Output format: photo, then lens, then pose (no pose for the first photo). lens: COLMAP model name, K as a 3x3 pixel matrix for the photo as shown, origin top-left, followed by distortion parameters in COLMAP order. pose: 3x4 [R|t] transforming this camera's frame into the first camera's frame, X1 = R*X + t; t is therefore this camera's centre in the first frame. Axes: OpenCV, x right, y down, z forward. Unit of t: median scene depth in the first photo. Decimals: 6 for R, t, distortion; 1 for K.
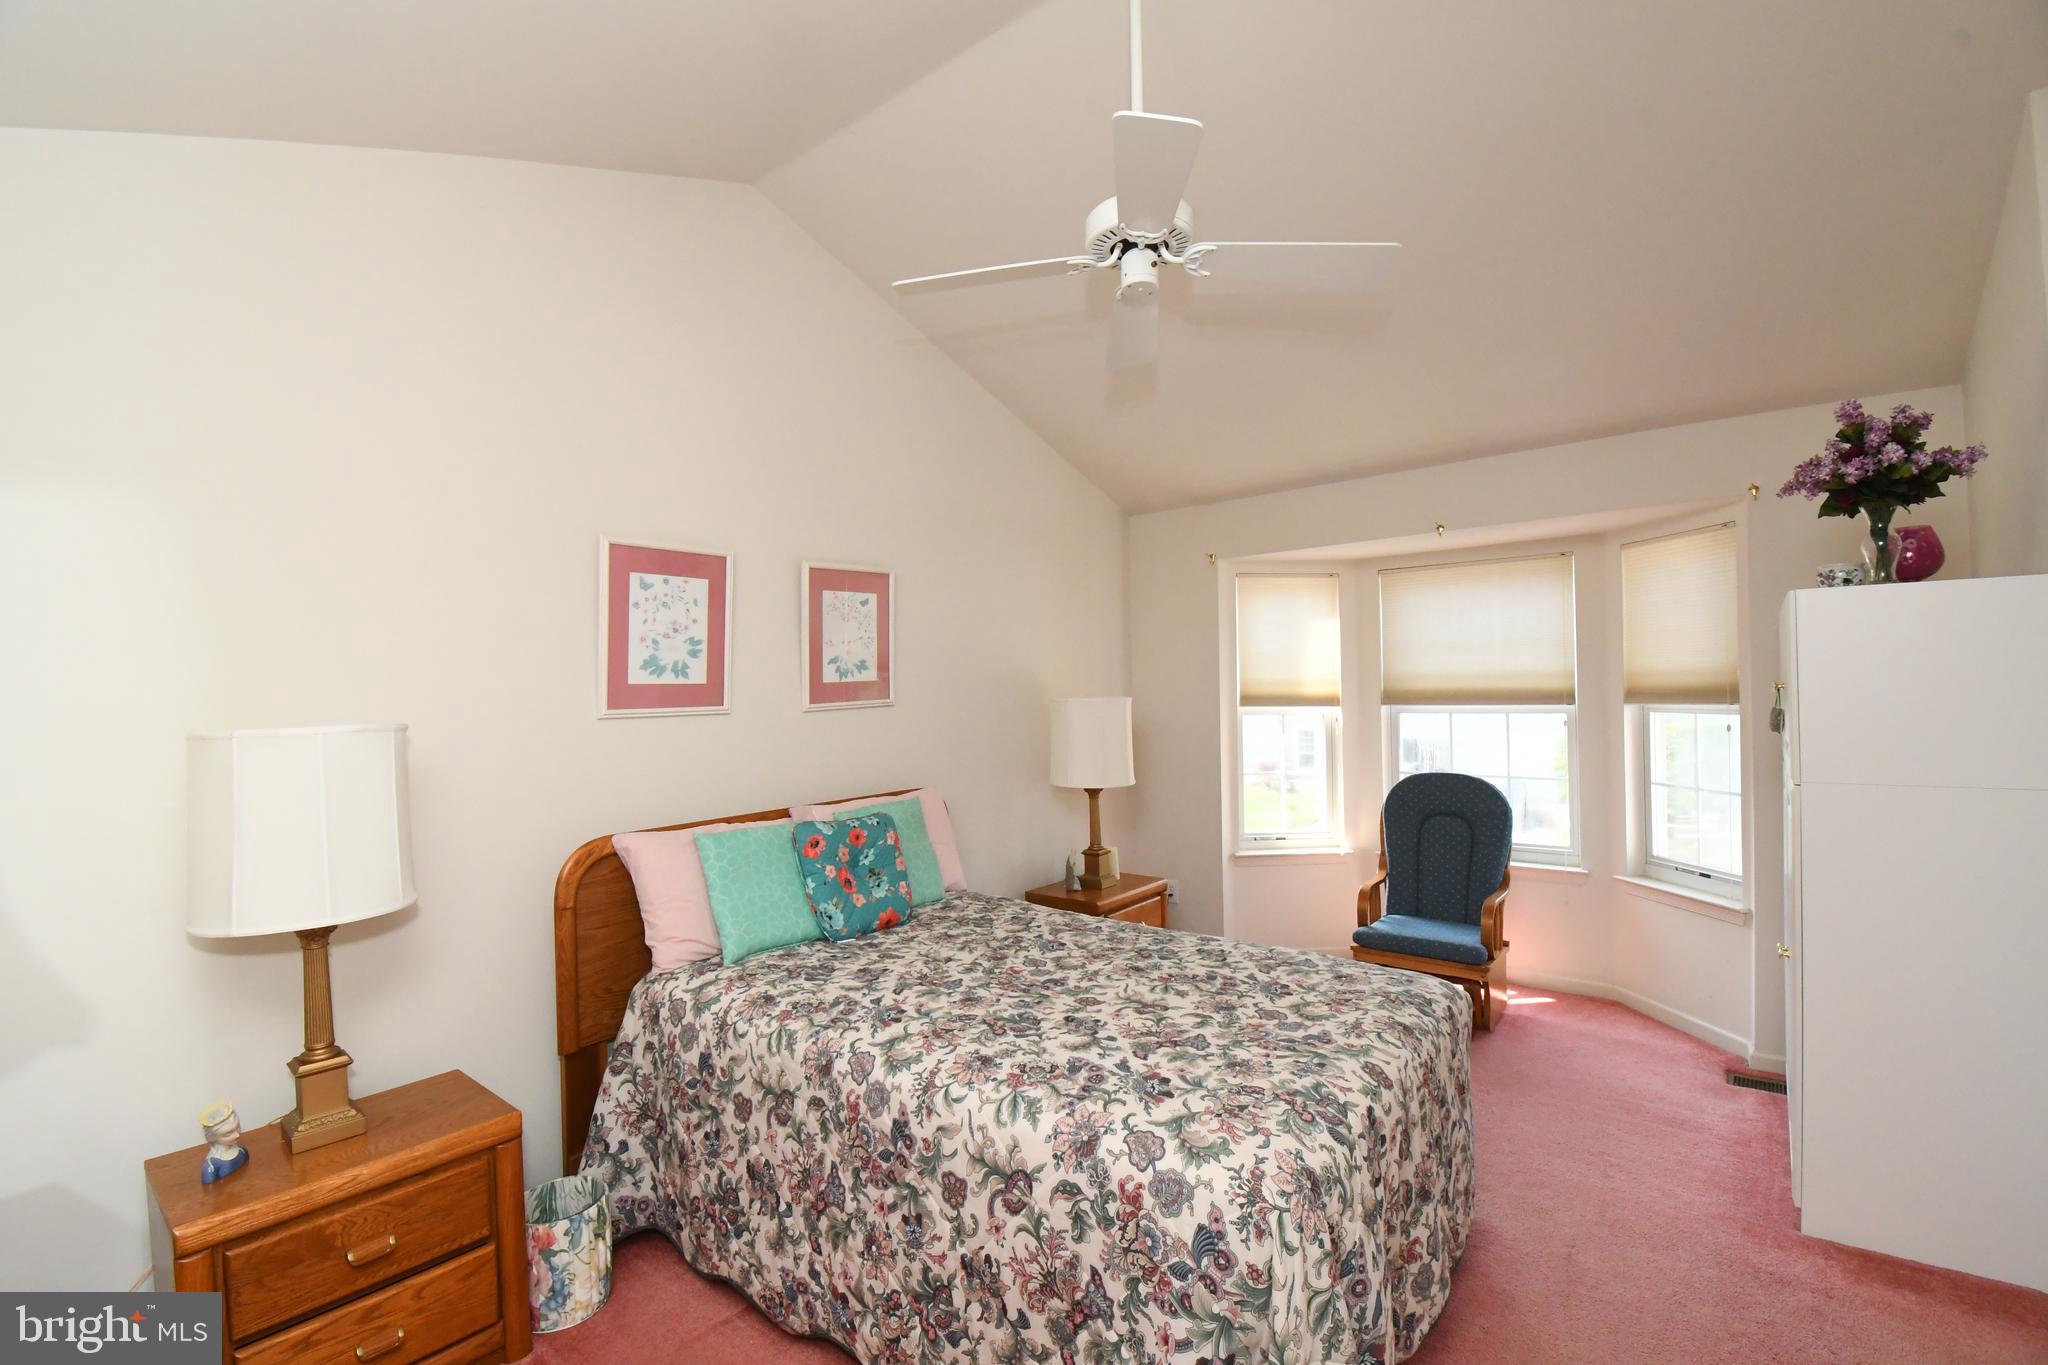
lens RADIAL K [[917.1, 0, 1024.0], [0, 917.1, 682.5], [0, 0, 1]] dist [0.021665, -0.000037]
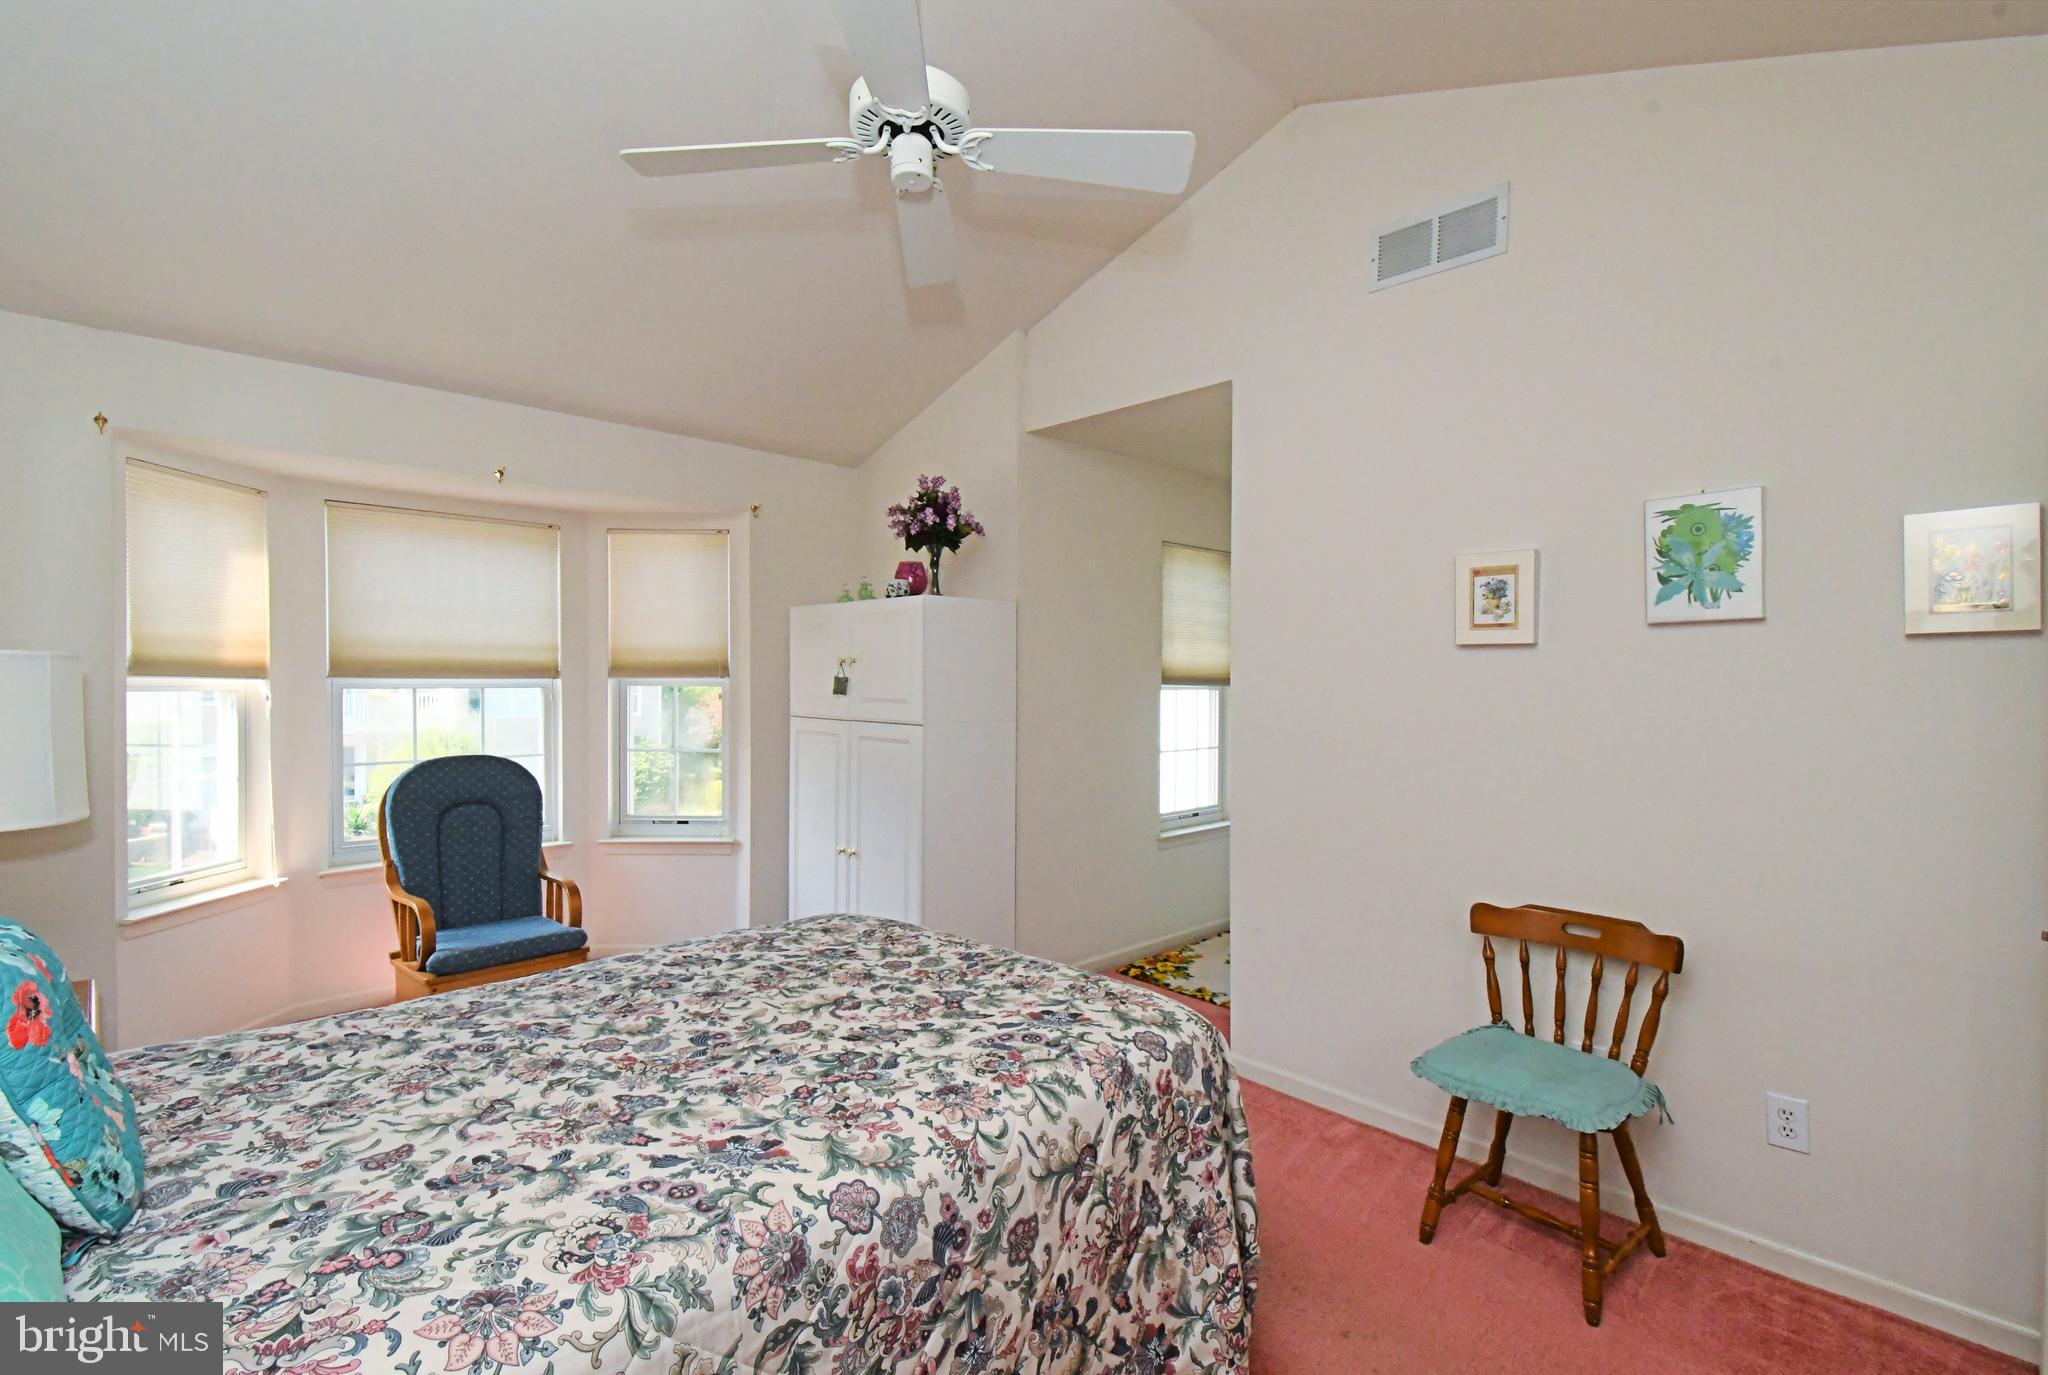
lens RADIAL K [[945.3, 0, 1024.0], [0, 945.3, 687.5], [0, 0, 1]] dist [0.035679, -0.000633]
pose [[0.106606, 0.007442, 0.994274, -0.714992], [-0.014030, 0.999884, -0.005979, 0.061110], [-0.994202, -0.013313, 0.106698, 0.726898]]
